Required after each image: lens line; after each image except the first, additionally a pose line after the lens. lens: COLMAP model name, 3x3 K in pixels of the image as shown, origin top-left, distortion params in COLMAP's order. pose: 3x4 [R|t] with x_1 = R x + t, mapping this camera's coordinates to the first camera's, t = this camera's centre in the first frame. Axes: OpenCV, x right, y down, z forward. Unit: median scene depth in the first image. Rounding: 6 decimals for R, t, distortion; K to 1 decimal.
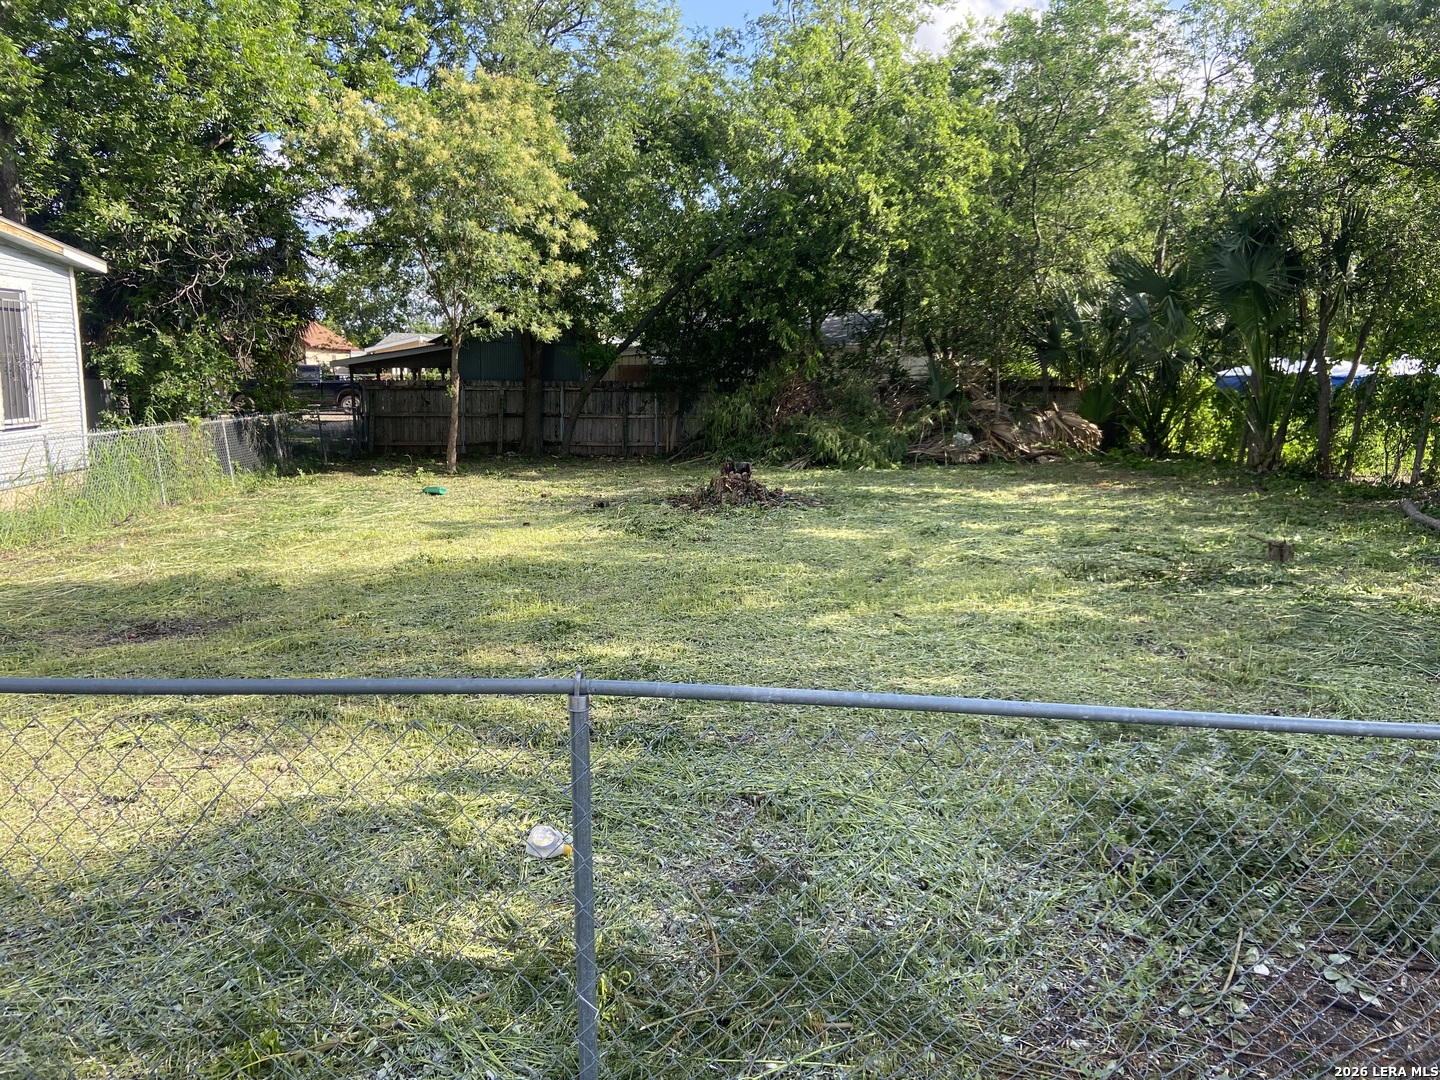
lens RADIAL K [[1083.7, 0, 710.1], [0, 1083.7, 539.9], [0, 0, 1]] dist [0.099258, -0.109753]
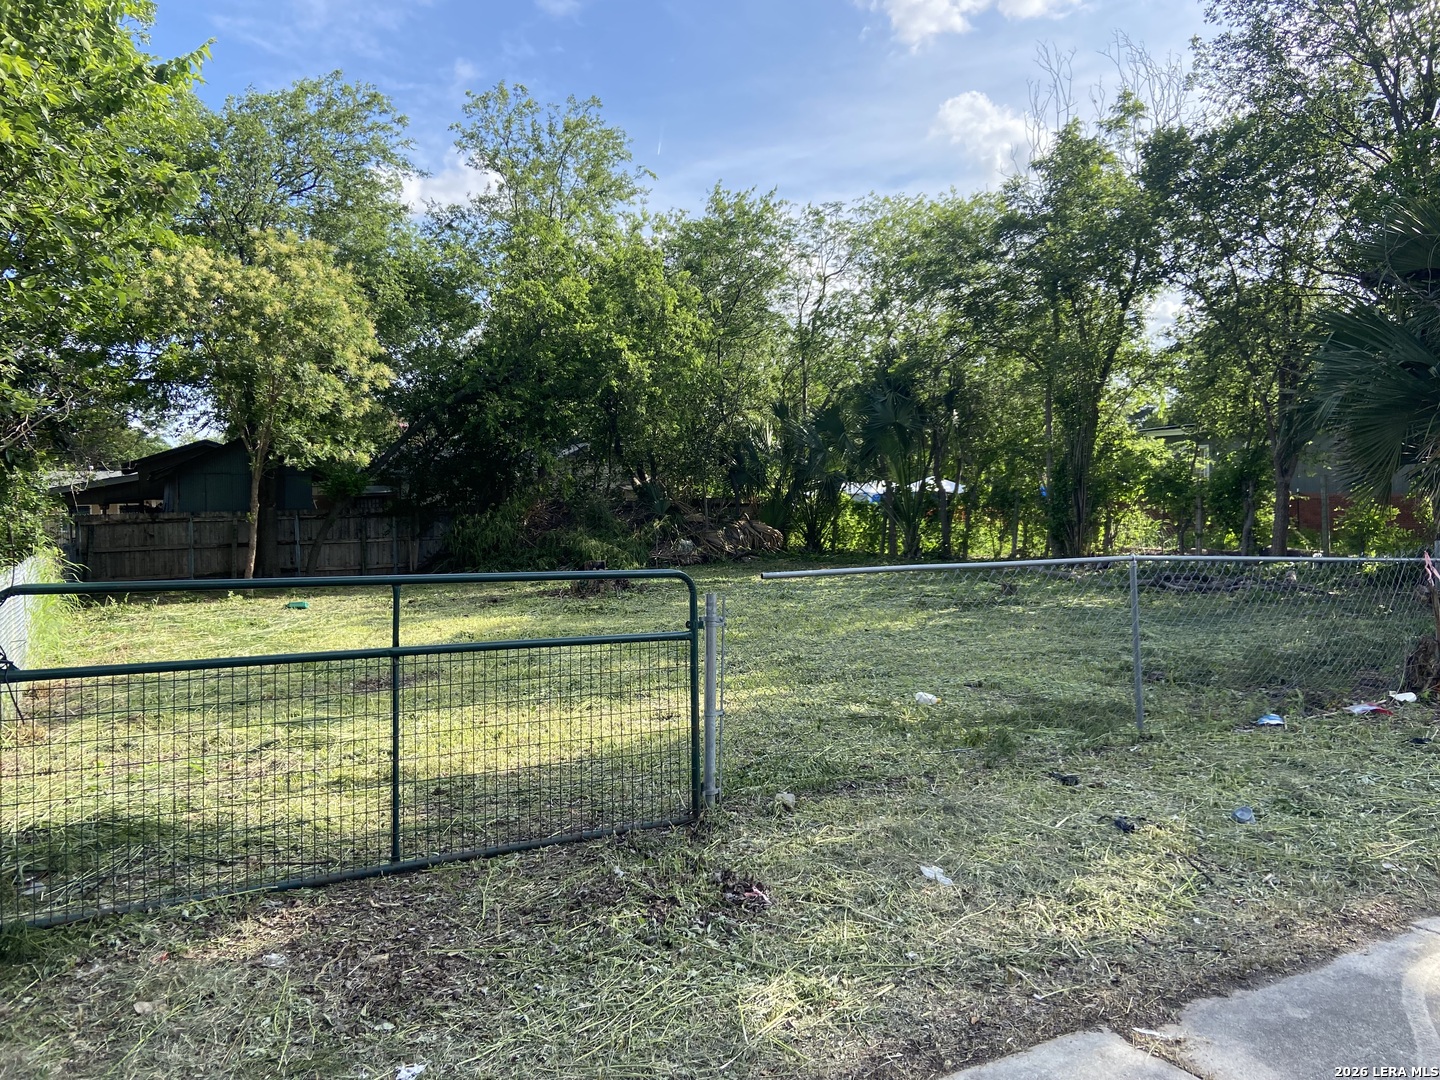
lens RADIAL K [[1083.7, 0, 723.2], [0, 1083.7, 528.9], [0, 0, 1]] dist [0.099258, -0.109753]
pose [[0.913409, -0.037480, 0.405315, -0.242013], [0.089726, 0.989798, -0.110676, 0.030066], [-0.397032, 0.137459, 0.907453, -0.129057]]
